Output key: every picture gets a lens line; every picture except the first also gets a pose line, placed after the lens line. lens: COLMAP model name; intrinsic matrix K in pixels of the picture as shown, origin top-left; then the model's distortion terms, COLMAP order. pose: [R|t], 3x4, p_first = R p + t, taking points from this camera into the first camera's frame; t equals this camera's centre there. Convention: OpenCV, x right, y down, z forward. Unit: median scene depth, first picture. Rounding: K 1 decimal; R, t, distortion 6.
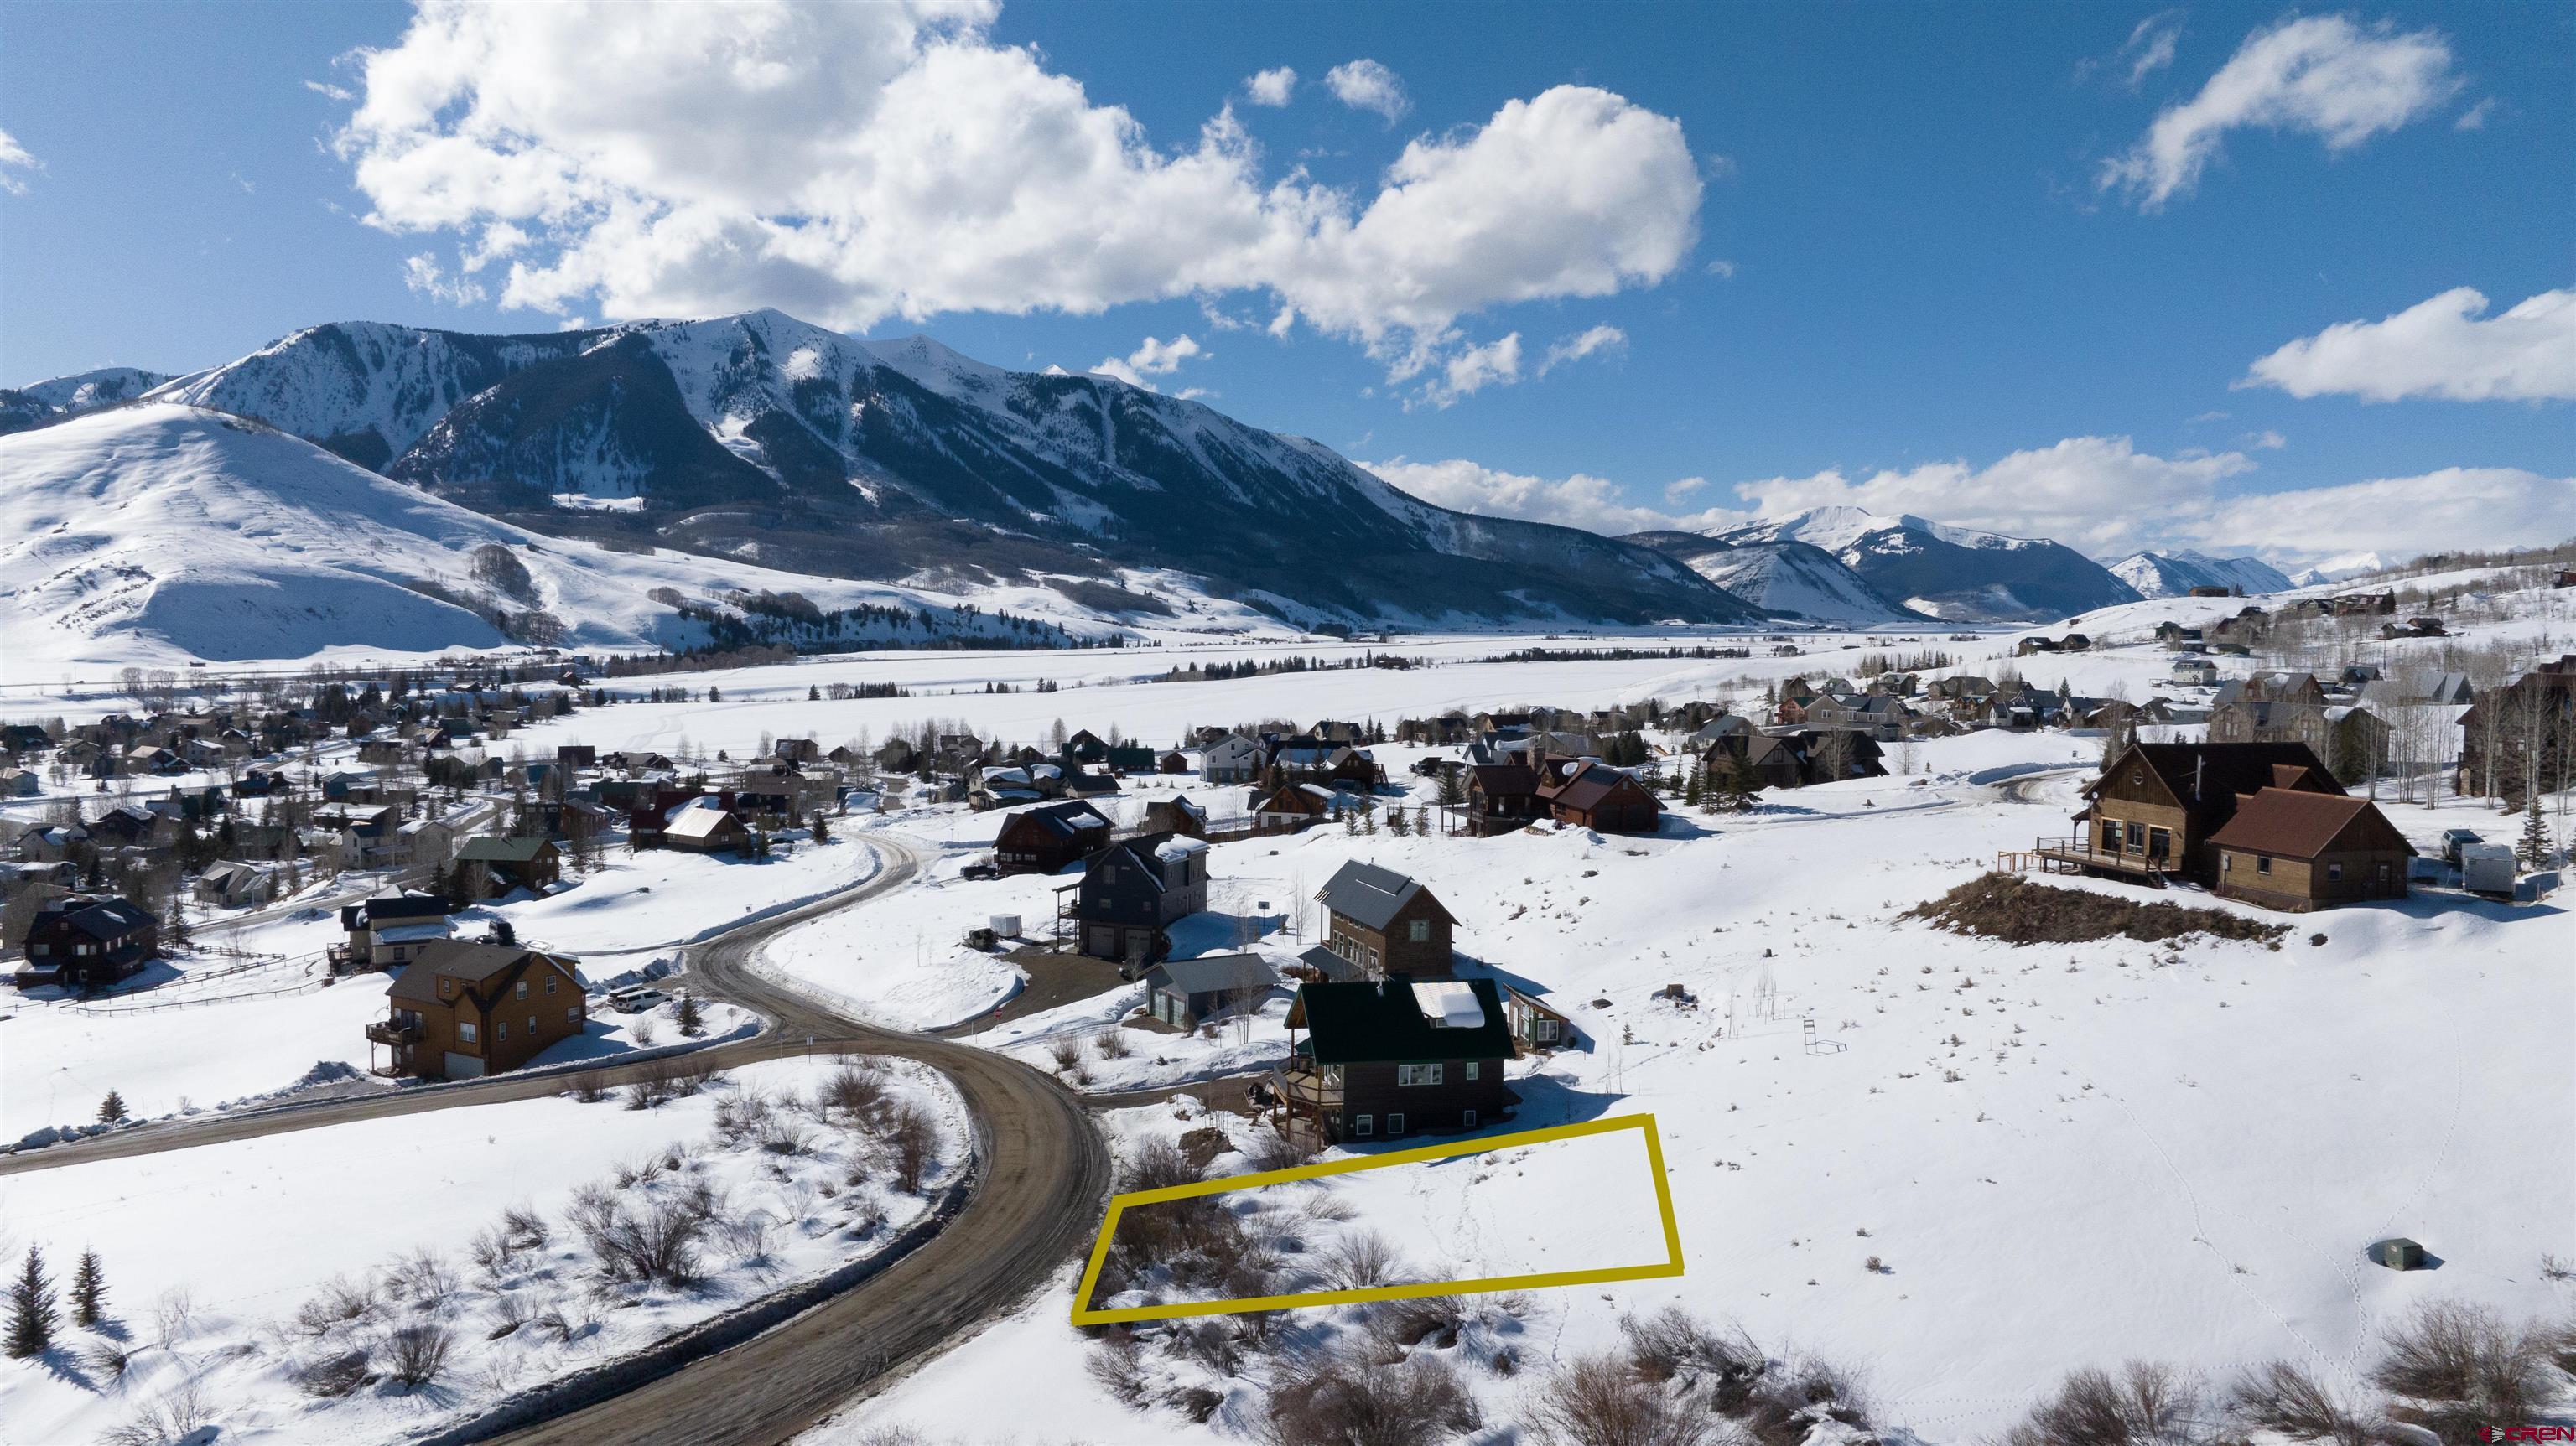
lens RADIAL K [[1812.6, 0, 1294.8], [0, 1812.6, 702.9], [0, 0, 1]] dist [-0.019120, -0.005048]
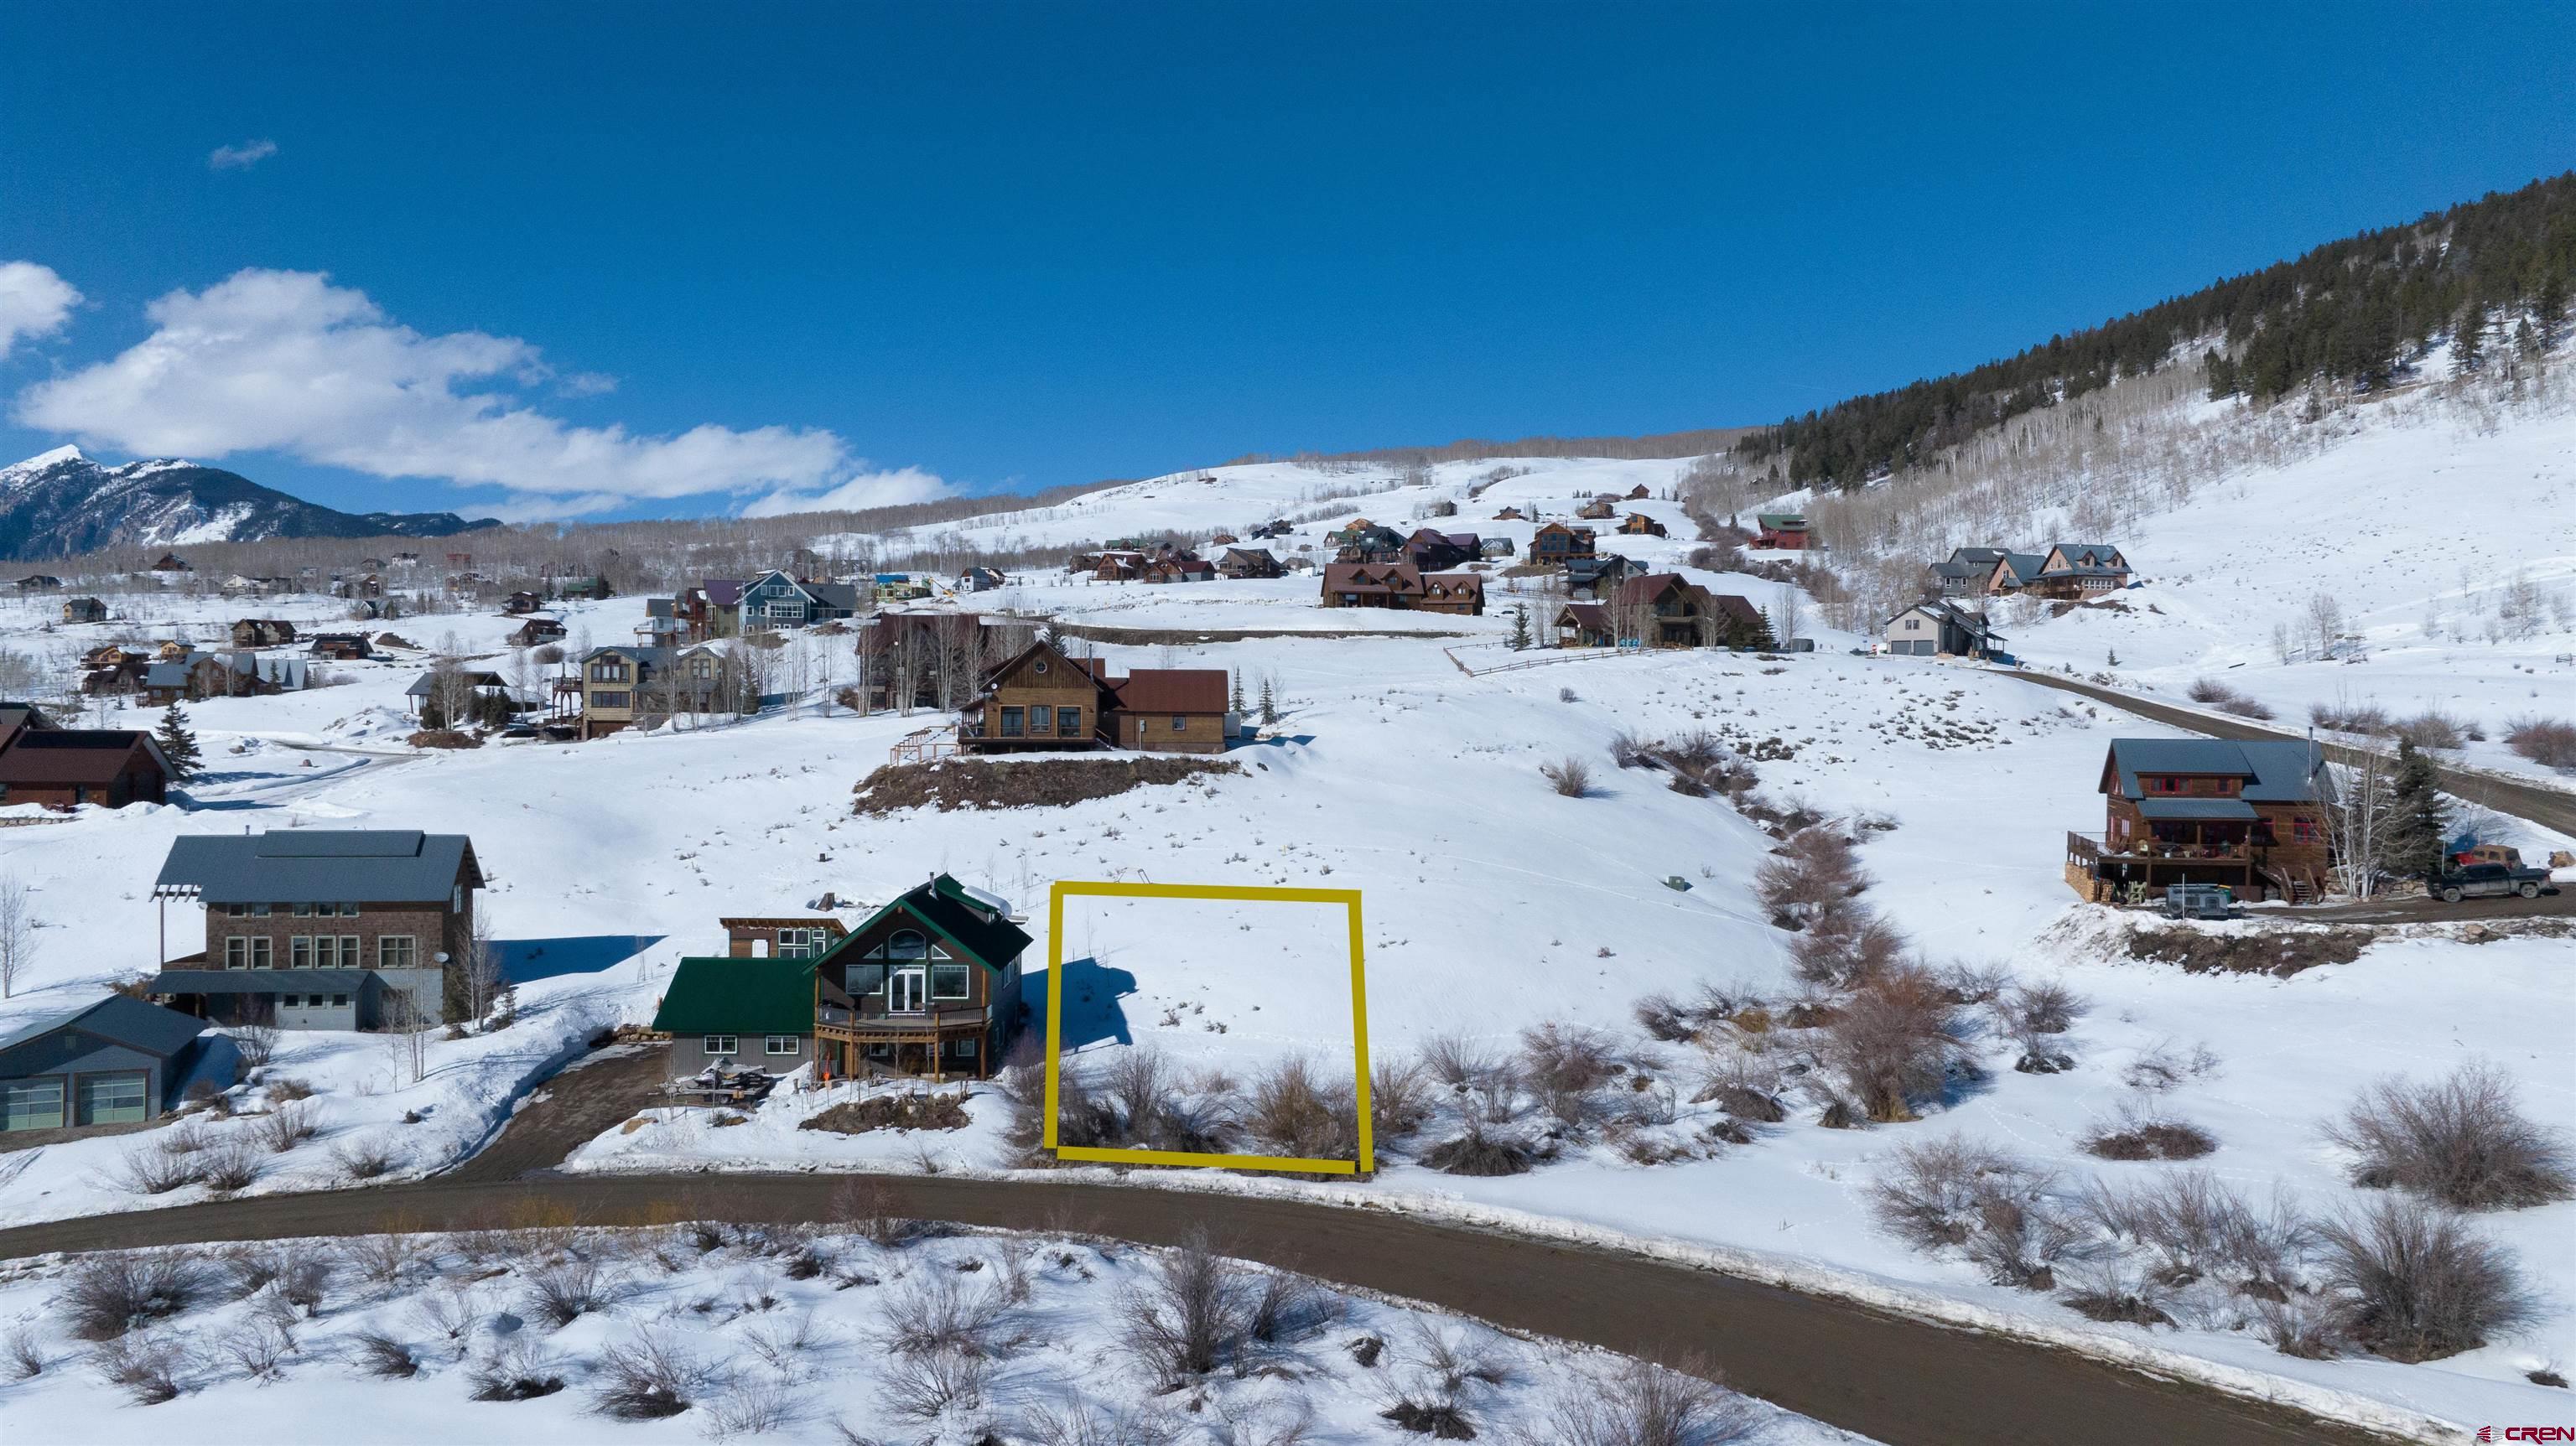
lens RADIAL K [[1815.4, 0, 1303.3], [0, 1815.4, 728.2], [0, 0, 1]] dist [-0.032246, 0.035357]
pose [[0.190852, -0.028127, 0.981216, -0.328215], [0.040255, 0.998973, 0.020807, 0.030711], [-0.980793, 0.035528, 0.191789, 0.289890]]
